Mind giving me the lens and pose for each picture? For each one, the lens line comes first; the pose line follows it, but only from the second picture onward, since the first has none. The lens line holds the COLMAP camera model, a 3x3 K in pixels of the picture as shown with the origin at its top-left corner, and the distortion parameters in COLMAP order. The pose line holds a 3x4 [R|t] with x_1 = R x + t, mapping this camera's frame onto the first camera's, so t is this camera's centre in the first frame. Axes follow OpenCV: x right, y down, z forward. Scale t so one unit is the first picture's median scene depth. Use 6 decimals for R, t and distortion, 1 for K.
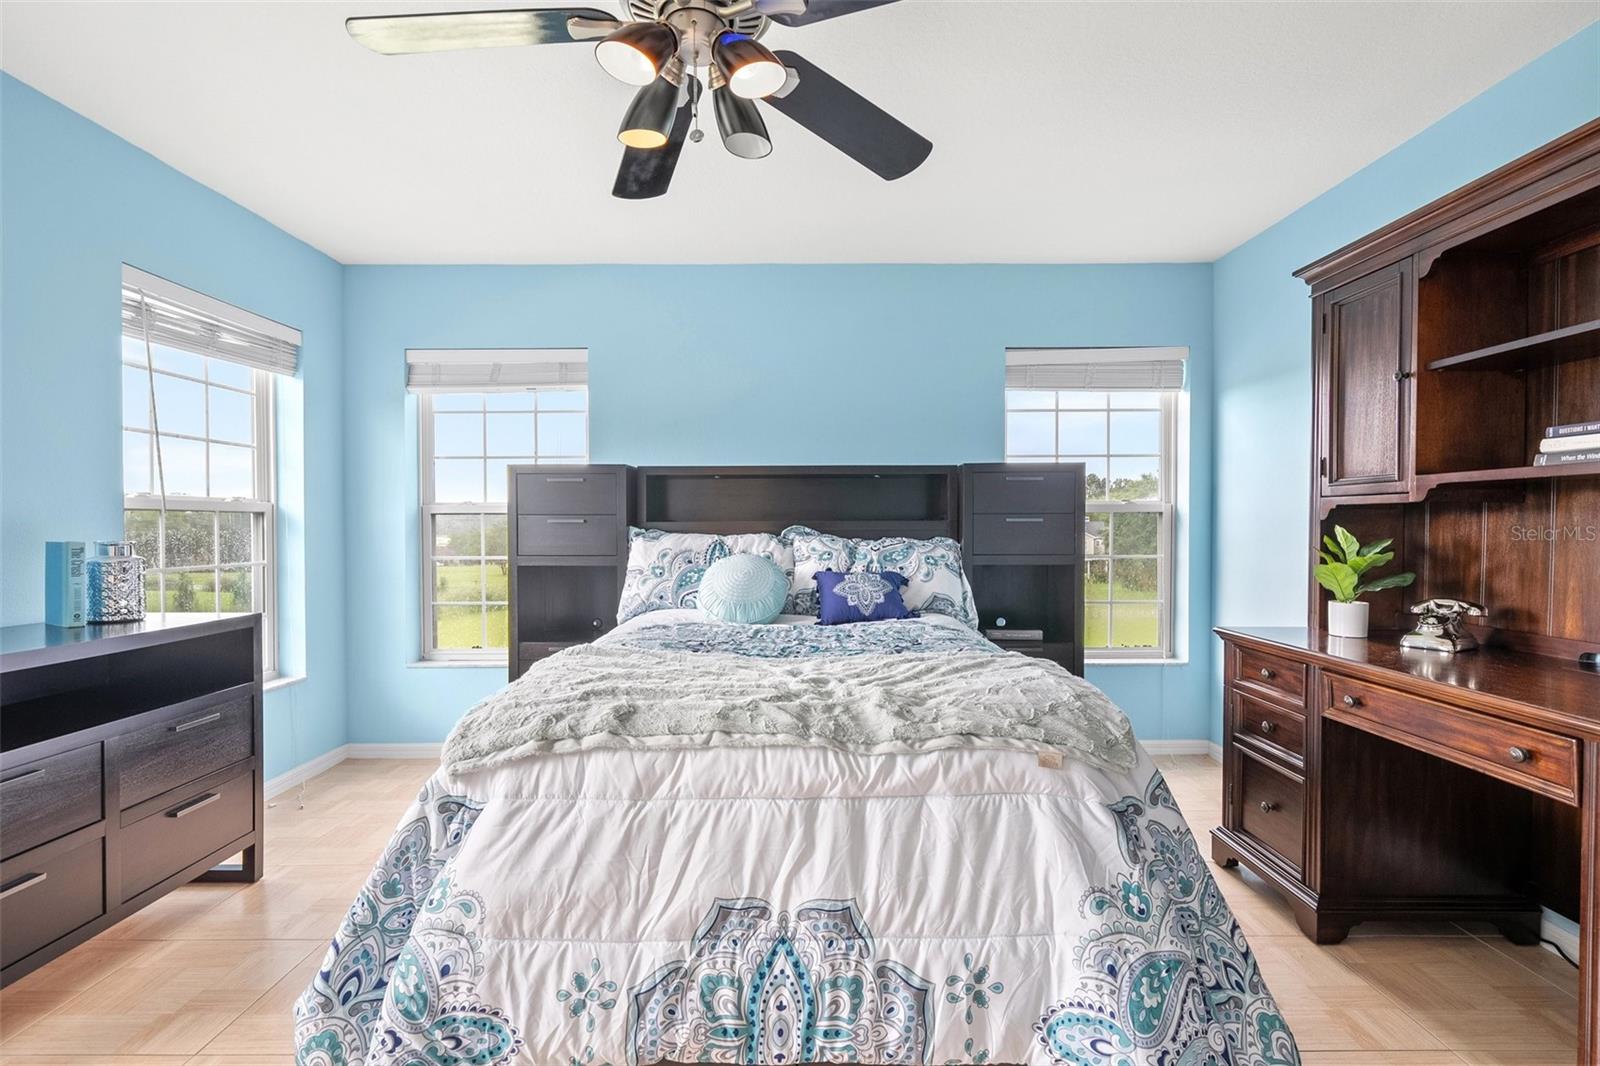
lens RADIAL K [[752.6, 0, 798.1], [0, 752.6, 550.1], [0, 0, 1]] dist [-0.001377, 0.000361]
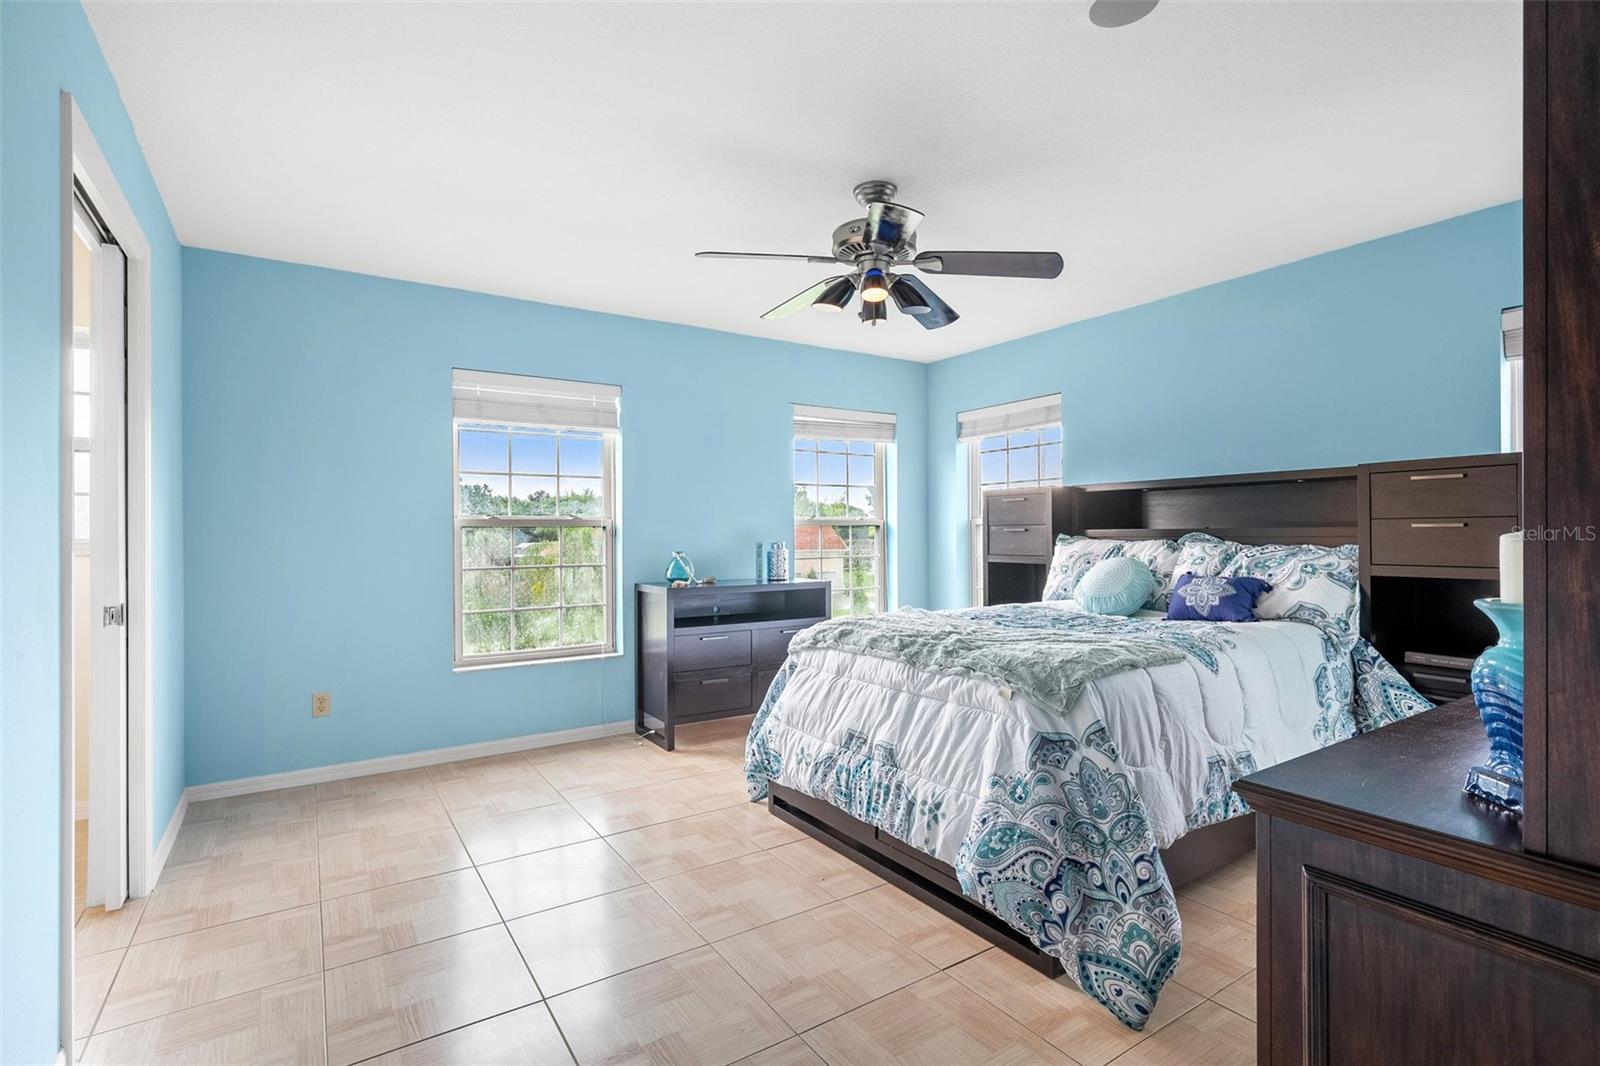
lens RADIAL K [[752.6, 0, 798.1], [0, 752.6, 550.1], [0, 0, 1]] dist [-0.001377, 0.000361]
pose [[0.552299, 0.018077, -0.833450, 1.425307], [-0.021401, 0.999743, 0.007502, -0.007973], [0.833371, 0.013694, 0.552544, -0.186583]]
